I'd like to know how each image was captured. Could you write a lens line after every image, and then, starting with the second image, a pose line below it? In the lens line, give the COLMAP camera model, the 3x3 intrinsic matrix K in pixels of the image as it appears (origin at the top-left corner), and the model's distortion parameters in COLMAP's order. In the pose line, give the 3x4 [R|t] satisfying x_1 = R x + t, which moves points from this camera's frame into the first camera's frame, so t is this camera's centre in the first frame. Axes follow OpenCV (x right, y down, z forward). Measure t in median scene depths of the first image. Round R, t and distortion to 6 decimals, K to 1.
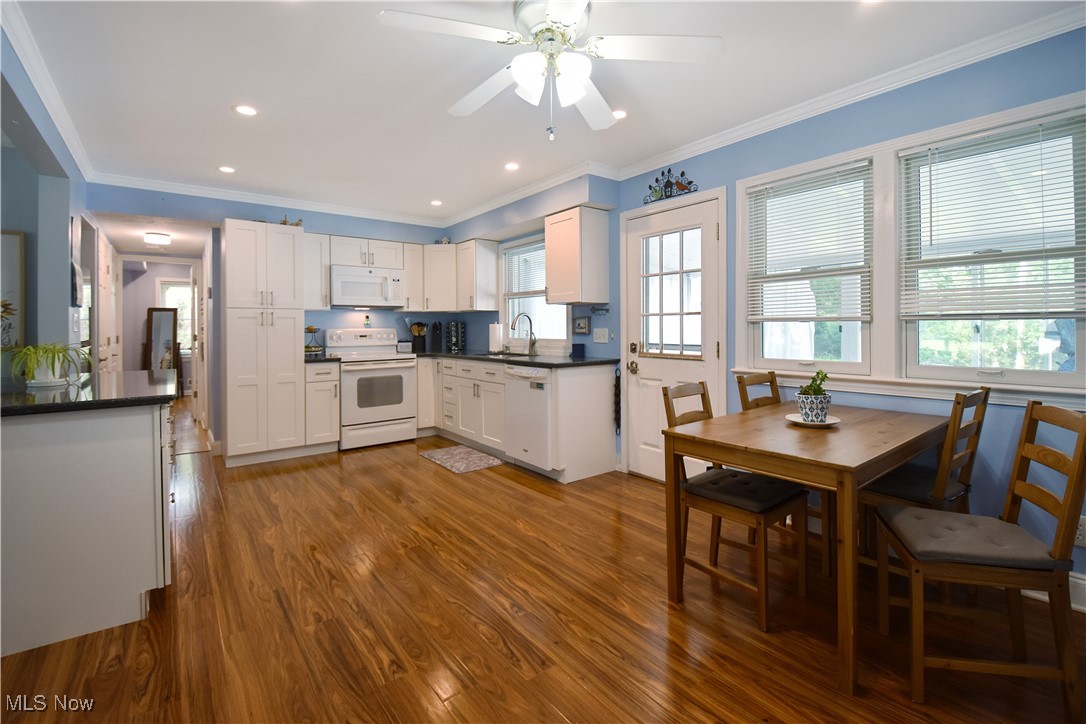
lens RADIAL K [[485.2, 0, 546.6], [0, 485.2, 334.5], [0, 0, 1]] dist [0.008085, -0.014543]
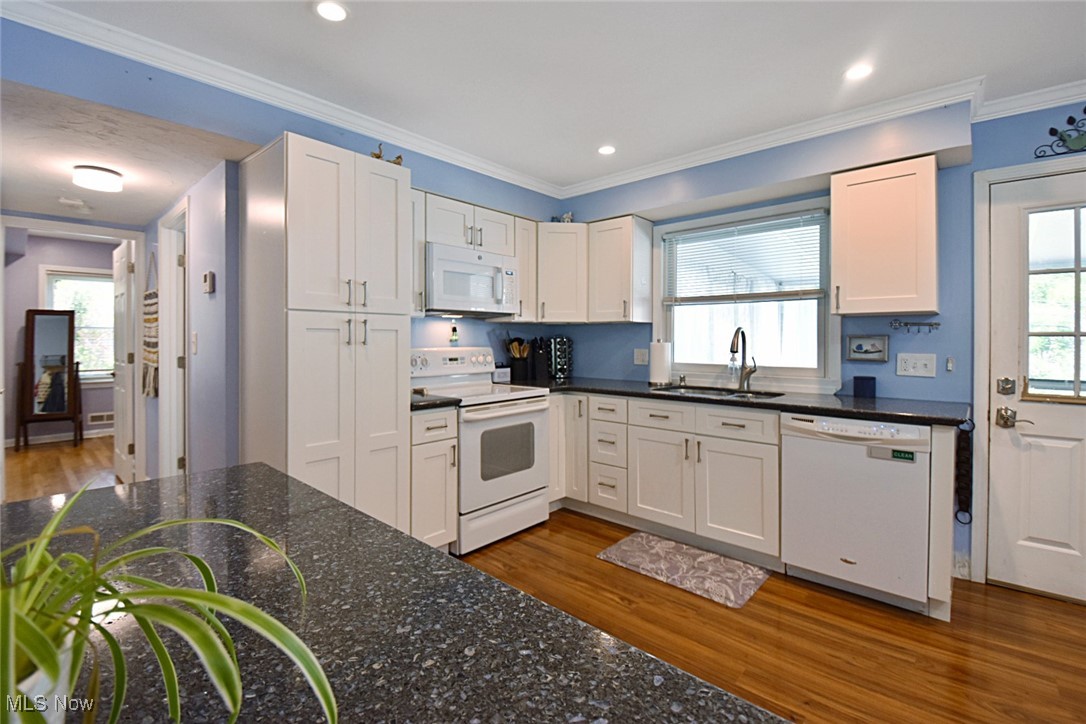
lens RADIAL K [[485.2, 0, 536.8], [0, 485.2, 342.5], [0, 0, 1]] dist [0.008085, -0.014543]
pose [[0.984504, 0.007717, 0.175194, -0.544899], [-0.006458, 0.999949, -0.007753, -0.020856], [-0.175245, 0.006501, 0.984503, 0.508294]]
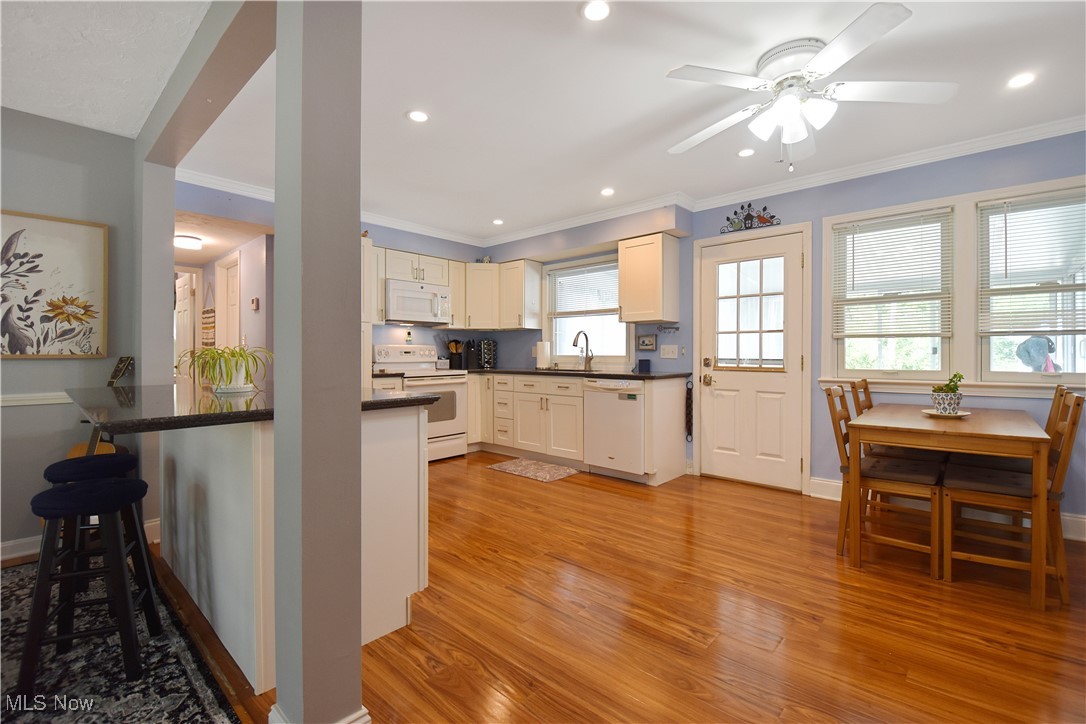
lens RADIAL K [[485.2, 0, 544.1], [0, 485.2, 353.3], [0, 0, 1]] dist [0.008085, -0.014543]
pose [[0.984686, 0.007848, 0.174162, -0.393881], [-0.005218, 0.999865, -0.015551, 0.026987], [-0.174261, 0.014404, 0.984594, -0.026683]]
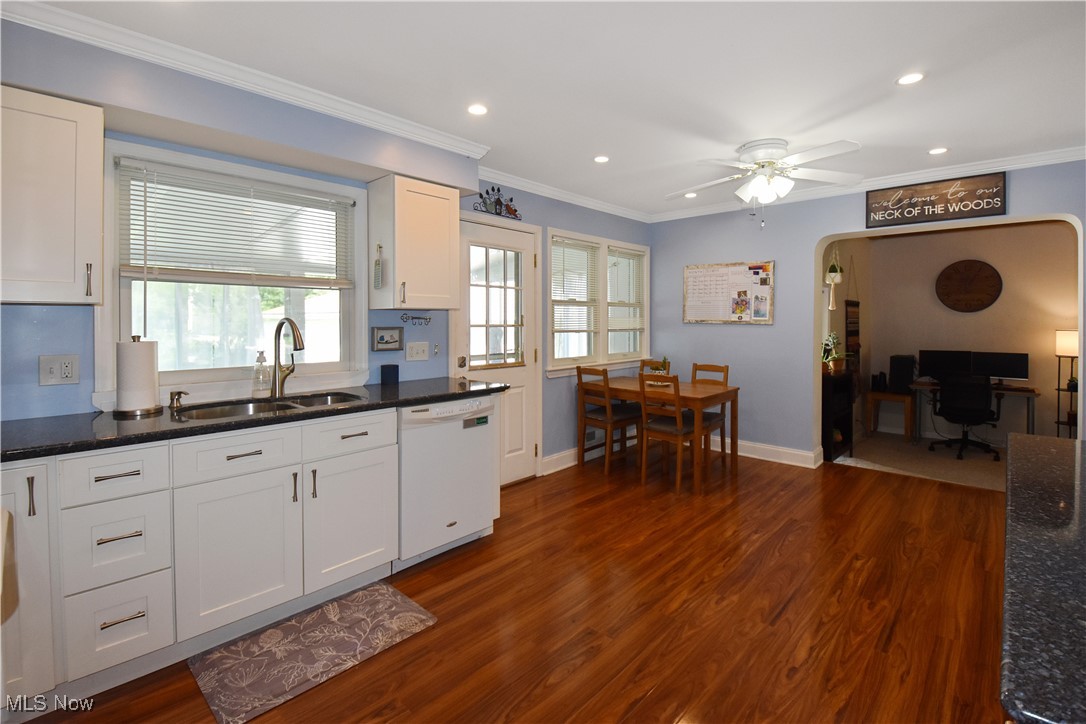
lens RADIAL K [[485.2, 0, 555.2], [0, 485.2, 332.0], [0, 0, 1]] dist [0.008085, -0.014543]
pose [[-0.169845, -0.010573, 0.985414, -0.769553], [0.019038, 0.999721, 0.014008, -0.039213], [-0.985287, 0.021139, -0.169597, 1.013205]]
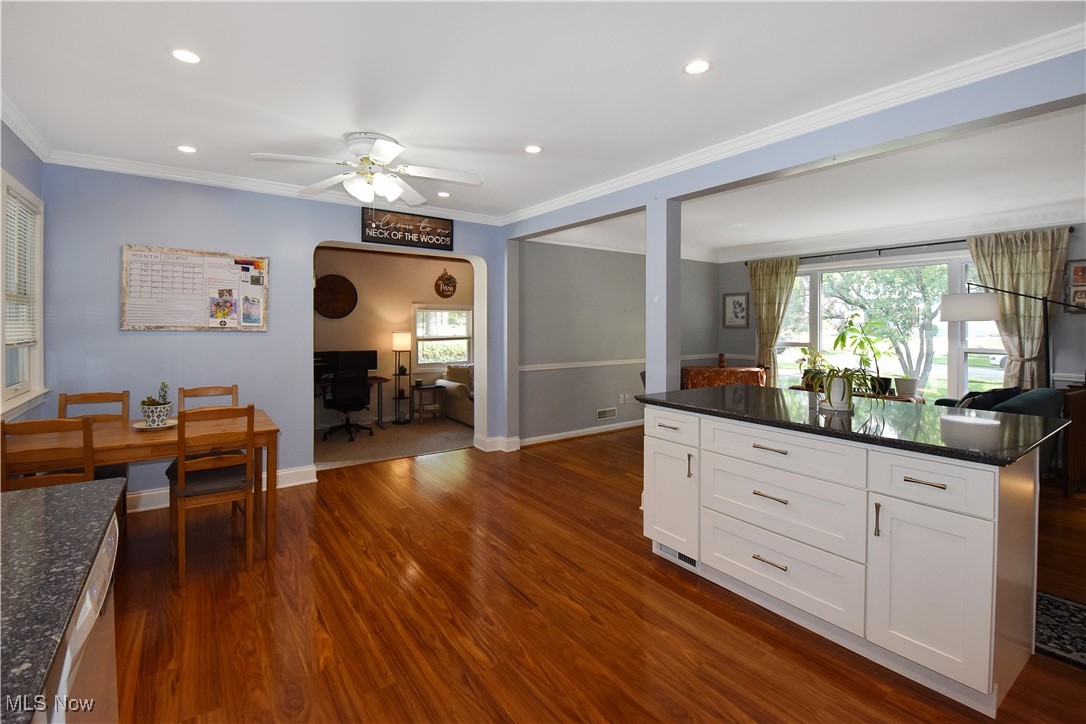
lens RADIAL K [[485.2, 0, 541.3], [0, 485.2, 327.3], [0, 0, 1]] dist [0.008085, -0.014543]
pose [[-0.999075, 0.007836, 0.042282, -0.300594], [0.008802, 0.999703, 0.022705, -0.057714], [-0.042092, 0.023057, -0.998848, 1.289051]]
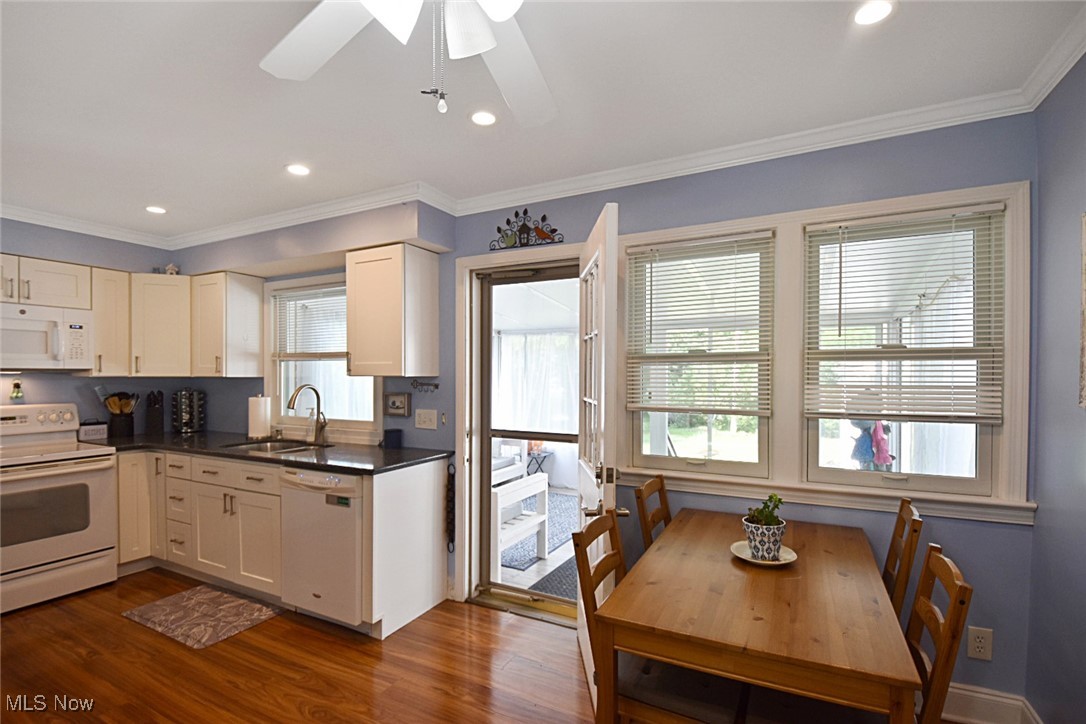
lens RADIAL K [[517.4, 0, 546.1], [0, 517.4, 378.4], [0, 0, 1]] dist [0.010536, -0.017355]
pose [[0.908003, 0.005261, 0.418931, -0.060550], [-0.002049, 0.999965, -0.008116, -0.060121], [-0.418959, 0.006511, 0.907982, 0.223010]]
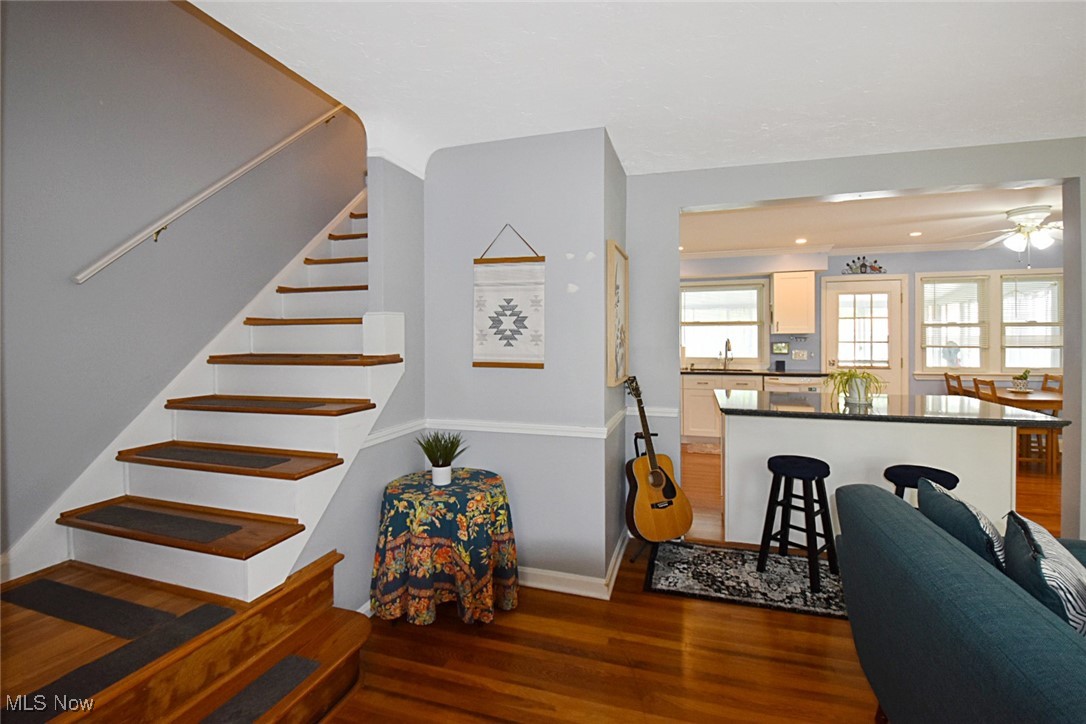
lens RADIAL K [[485.2, 0, 541.4], [0, 485.2, 338.4], [0, 0, 1]] dist [0.008085, -0.014543]
pose [[0.809861, 0.008552, 0.586559, -1.568670], [0.003481, 0.999806, -0.019383, -0.025370], [-0.586611, 0.017739, 0.809674, 0.280395]]
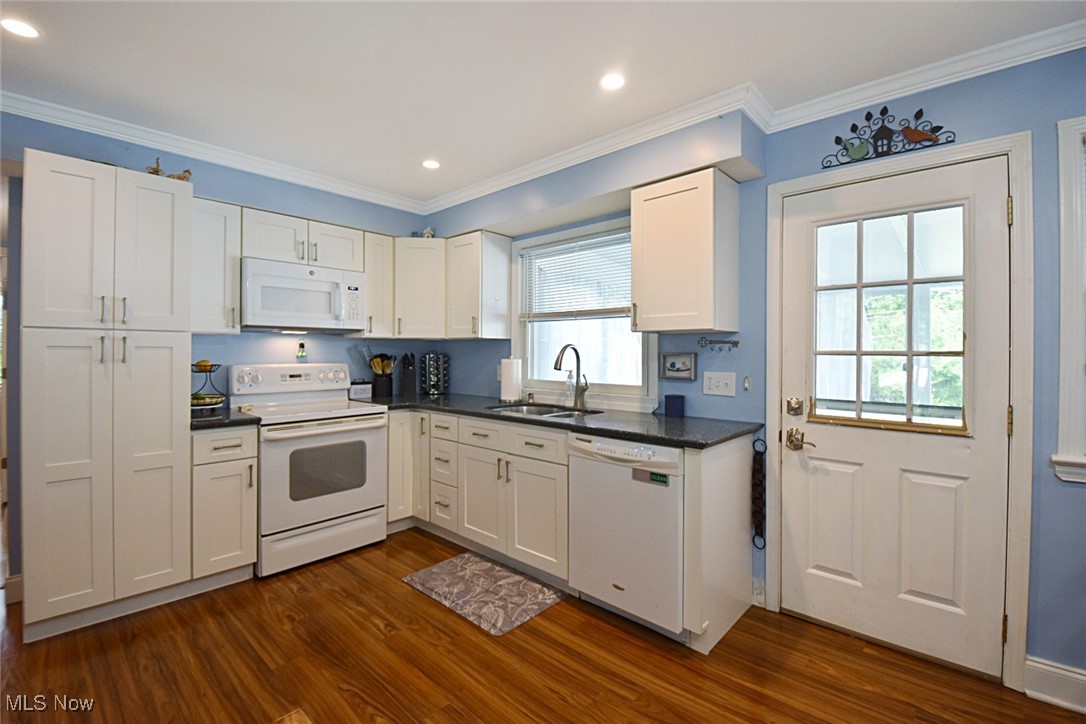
lens RADIAL K [[485.2, 0, 546.3], [0, 485.2, 351.7], [0, 0, 1]] dist [0.008085, -0.014543]
pose [[0.985166, 0.011084, 0.171247, -0.238323], [-0.008375, 0.999828, -0.016531, -0.029140], [-0.171401, 0.014852, 0.985089, 0.470328]]
